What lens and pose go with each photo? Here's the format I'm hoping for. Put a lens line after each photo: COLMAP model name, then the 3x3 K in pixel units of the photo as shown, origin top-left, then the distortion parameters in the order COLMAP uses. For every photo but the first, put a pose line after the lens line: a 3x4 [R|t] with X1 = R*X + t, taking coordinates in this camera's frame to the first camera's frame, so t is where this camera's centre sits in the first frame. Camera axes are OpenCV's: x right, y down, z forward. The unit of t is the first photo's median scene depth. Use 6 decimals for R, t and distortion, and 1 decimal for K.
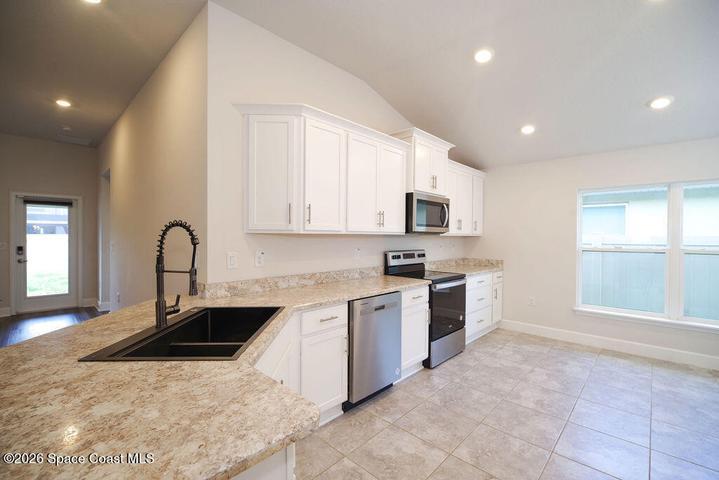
lens RADIAL K [[315.7, 0, 361.3], [0, 315.7, 240.5], [0, 0, 1]] dist [-0.007074, -0.000714]
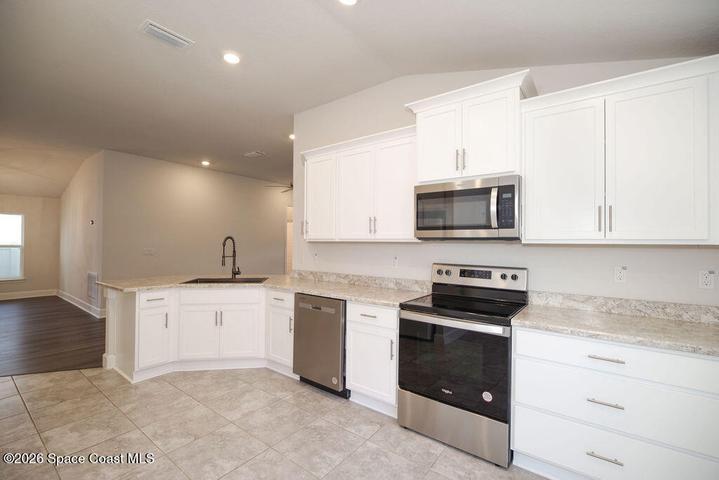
lens RADIAL K [[315.7, 0, 358.4], [0, 315.7, 239.4], [0, 0, 1]] dist [-0.007074, -0.000714]
pose [[0.103031, -0.012439, -0.994600, 1.125909], [-0.019761, 0.999699, -0.014549, -0.014055], [0.994482, 0.021153, 0.102754, 0.977501]]
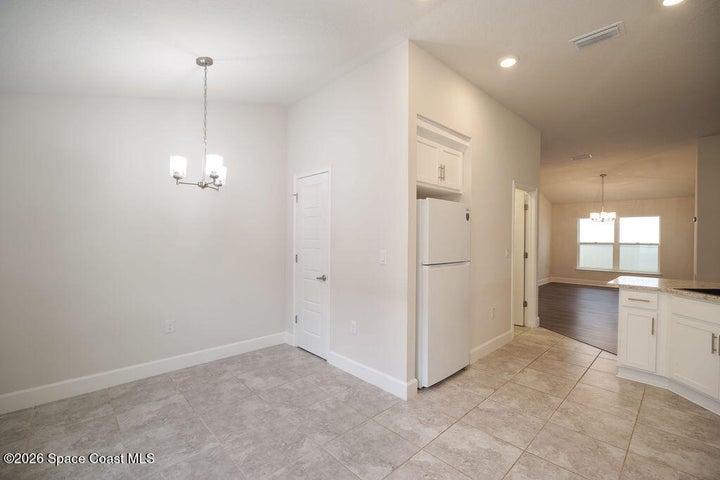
lens RADIAL K [[316.1, 0, 361.2], [0, 316.1, 240.3], [0, 0, 1]] dist [-0.007074, -0.000714]
pose [[-0.998603, -0.006670, 0.052419, 0.801977], [-0.005650, 0.999792, 0.019594, -0.018395], [-0.052539, 0.019270, -0.998433, 1.493513]]
